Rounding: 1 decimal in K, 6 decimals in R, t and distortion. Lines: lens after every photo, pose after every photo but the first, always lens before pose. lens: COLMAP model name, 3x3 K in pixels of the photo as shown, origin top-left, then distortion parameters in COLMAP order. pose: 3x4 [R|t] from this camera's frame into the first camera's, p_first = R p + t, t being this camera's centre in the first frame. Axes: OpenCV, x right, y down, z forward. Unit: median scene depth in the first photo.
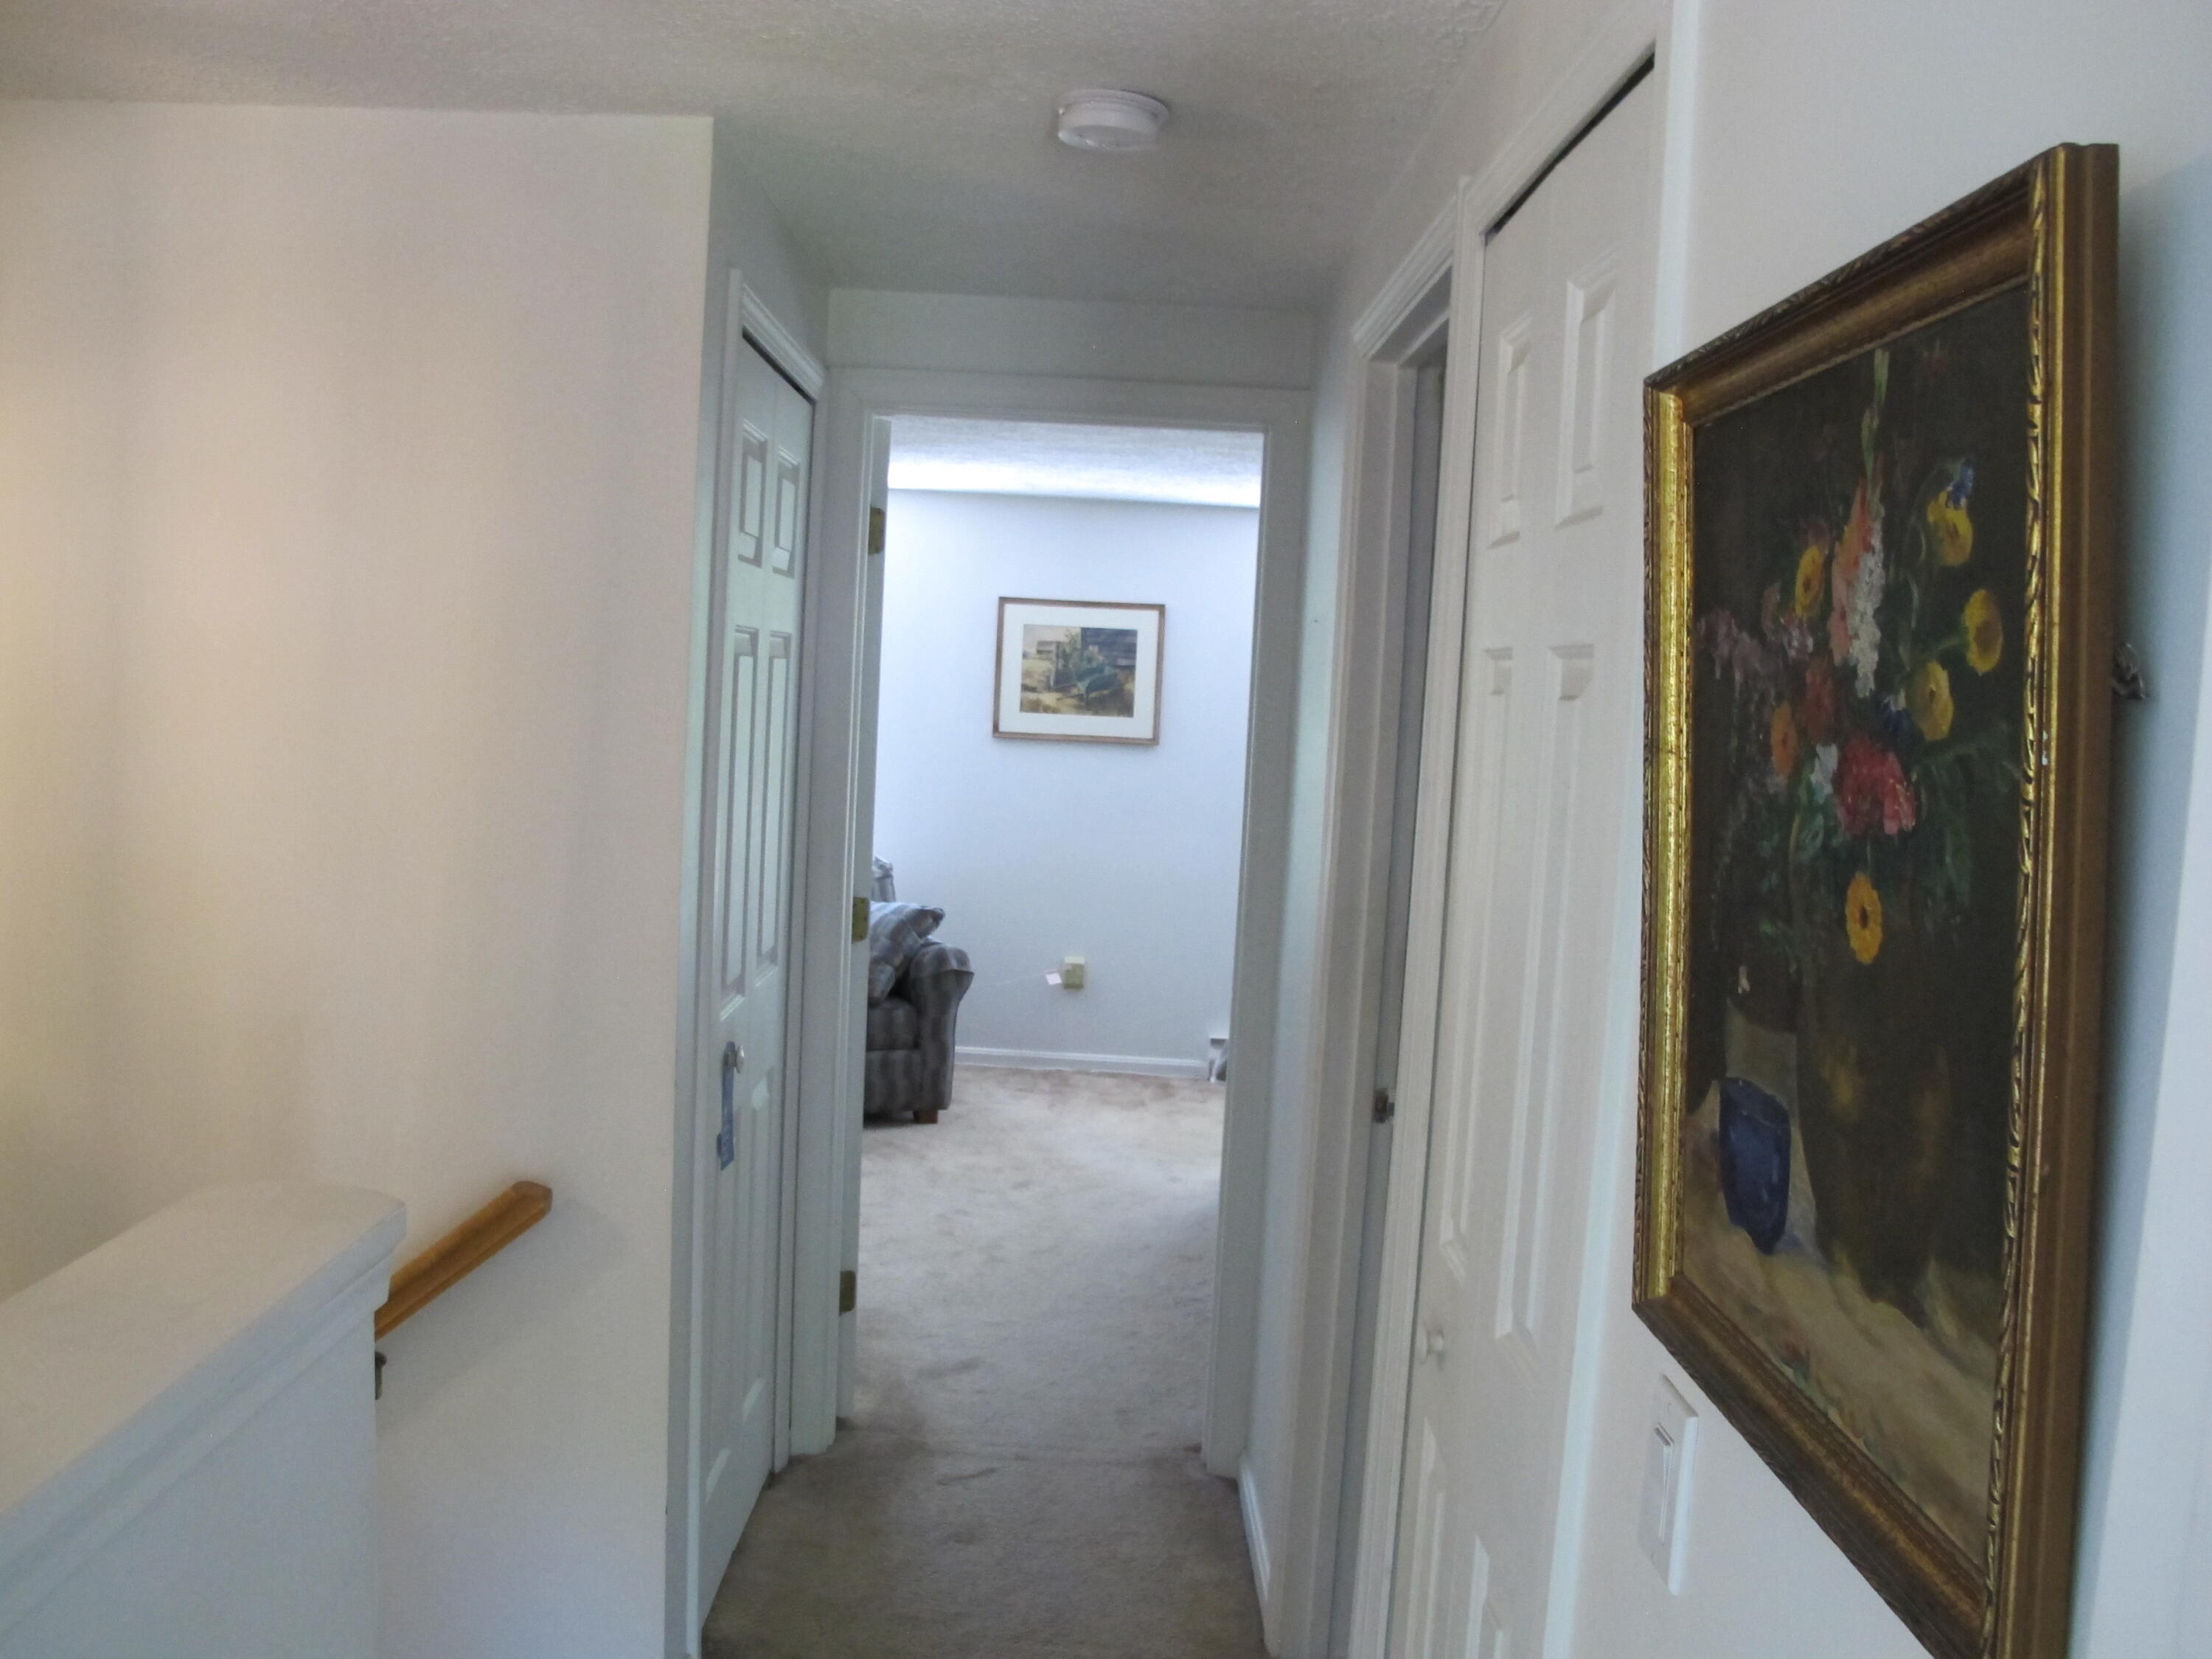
lens RADIAL K [[1879.7, 0, 1109.8], [0, 1879.7, 825.8], [0, 0, 1]] dist [-0.099052, 0.015303]
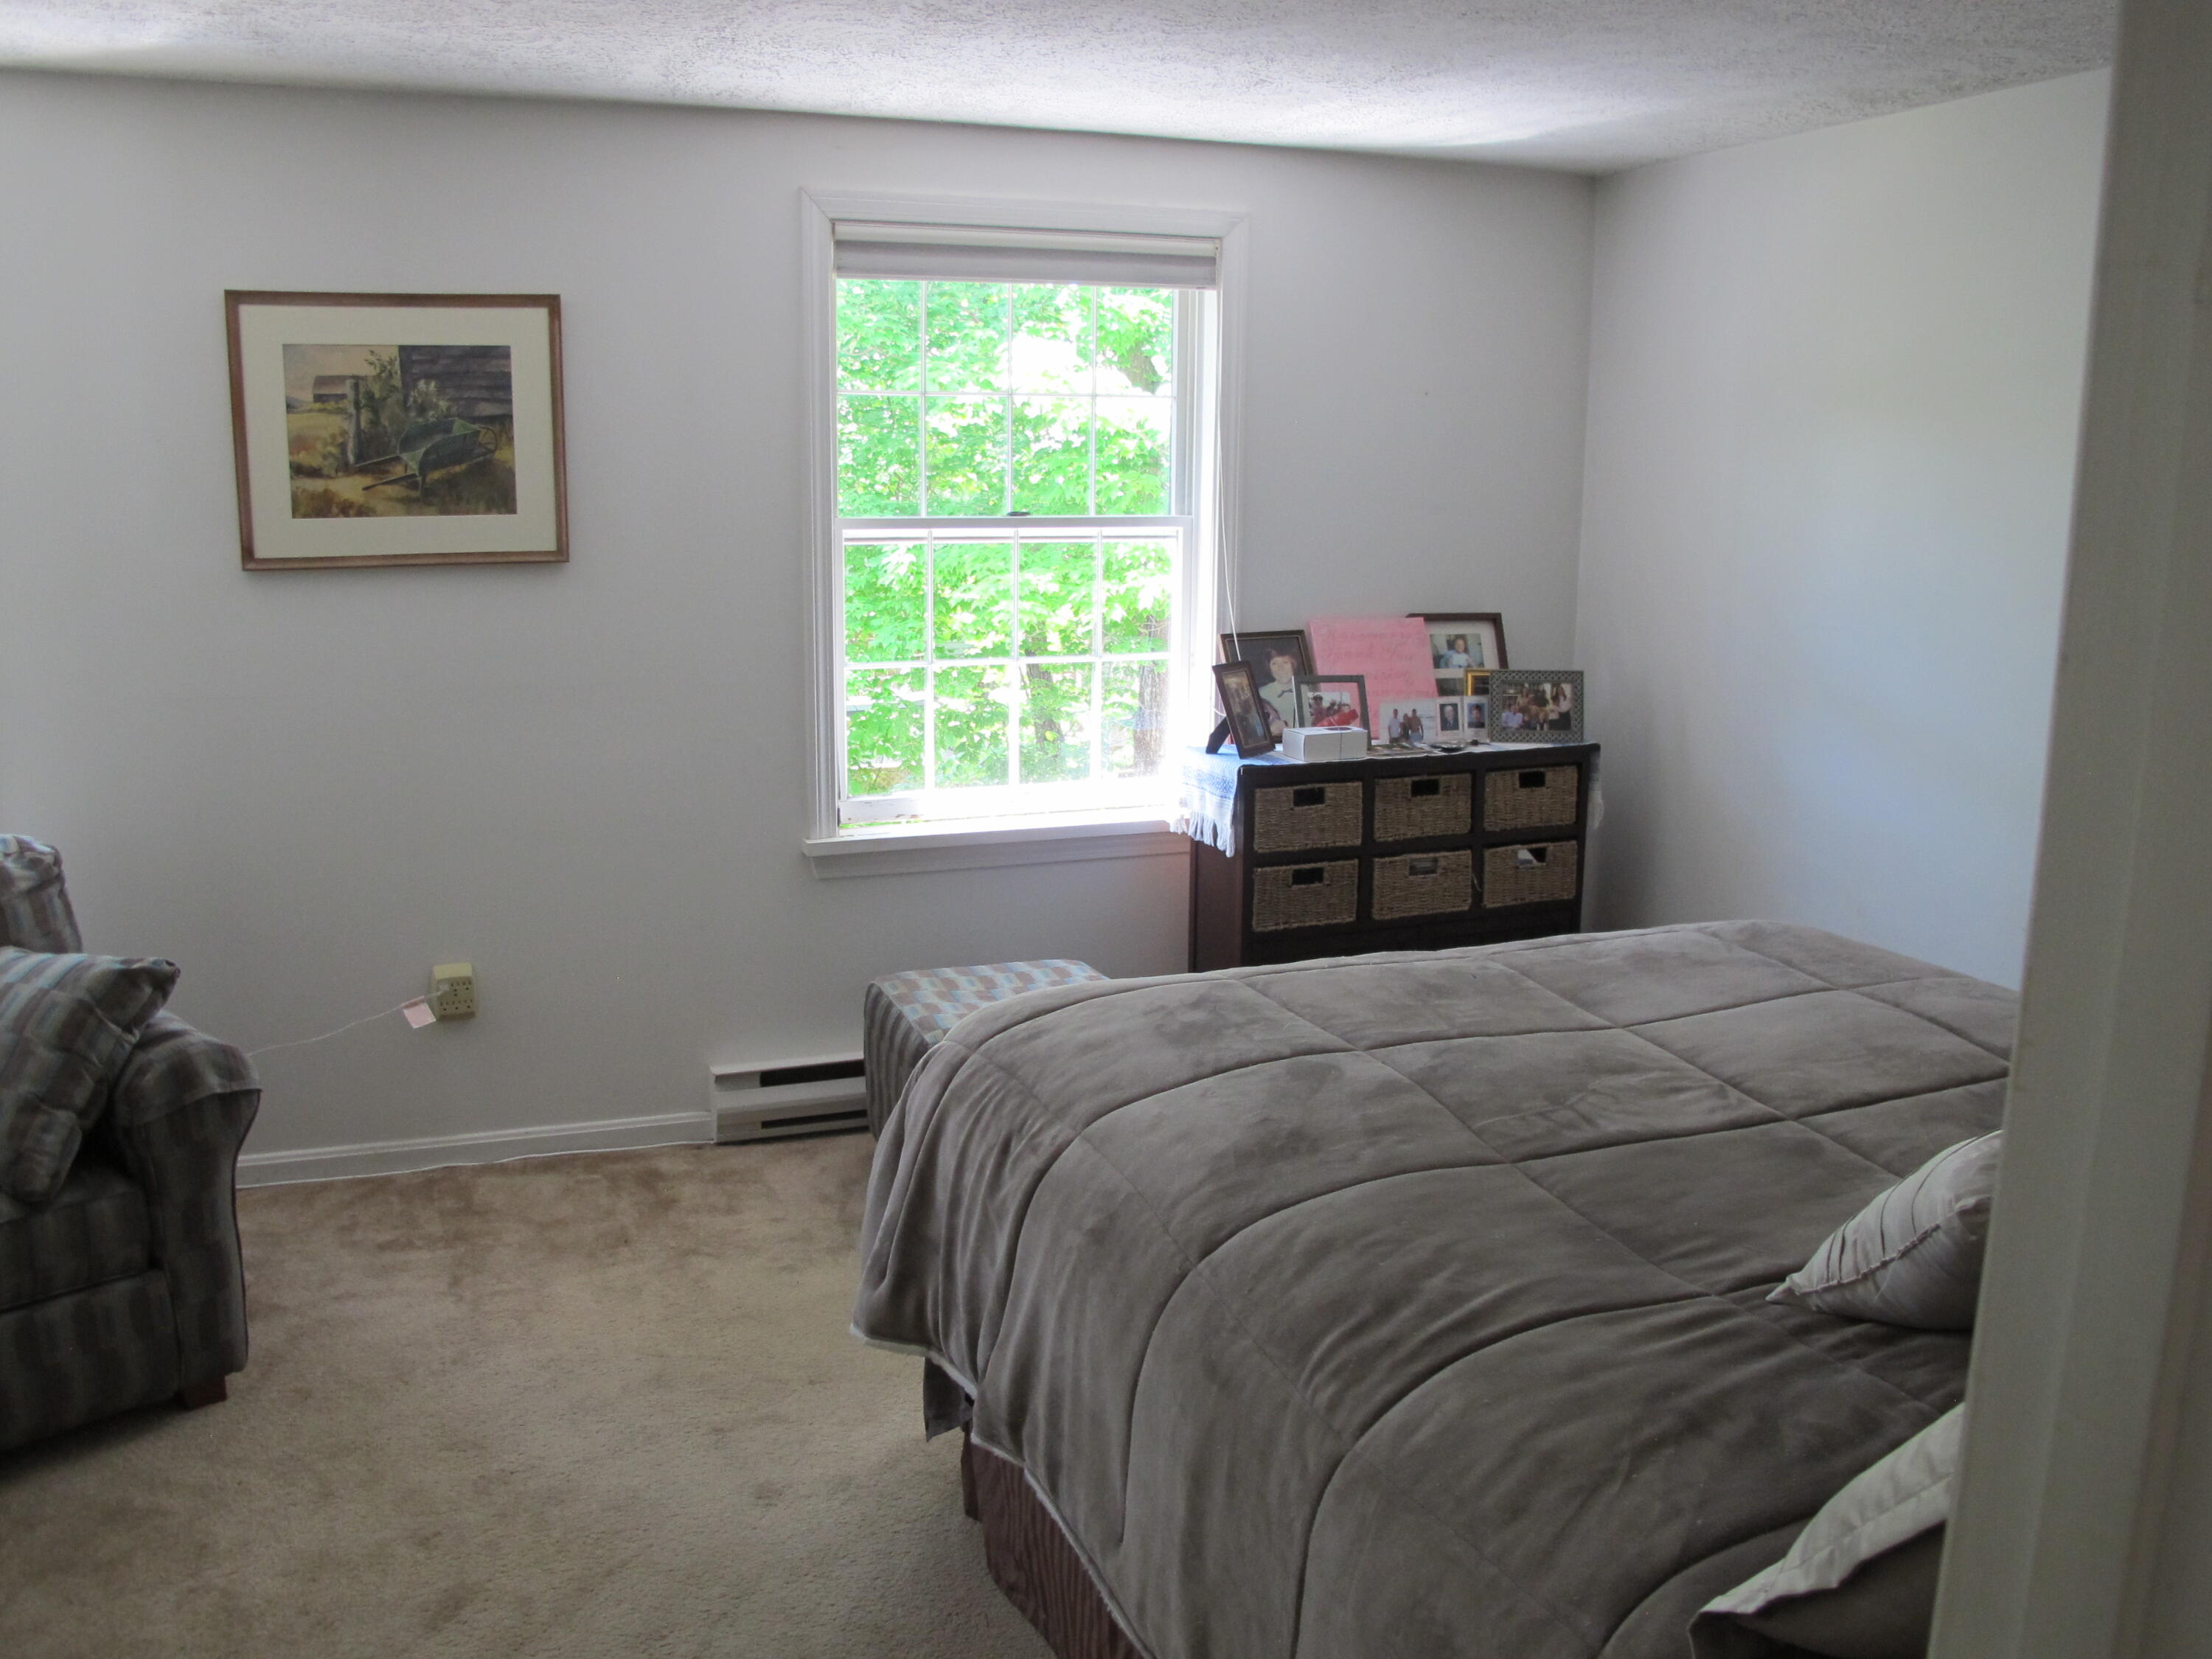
lens RADIAL K [[1879.7, 0, 1094.1], [0, 1879.7, 827.9], [0, 0, 1]] dist [-0.099052, 0.015303]
pose [[0.934092, -0.112449, 0.338861, -0.023249], [0.068945, 0.988054, 0.137828, -0.031207], [-0.350312, -0.105382, 0.930686, 0.447150]]
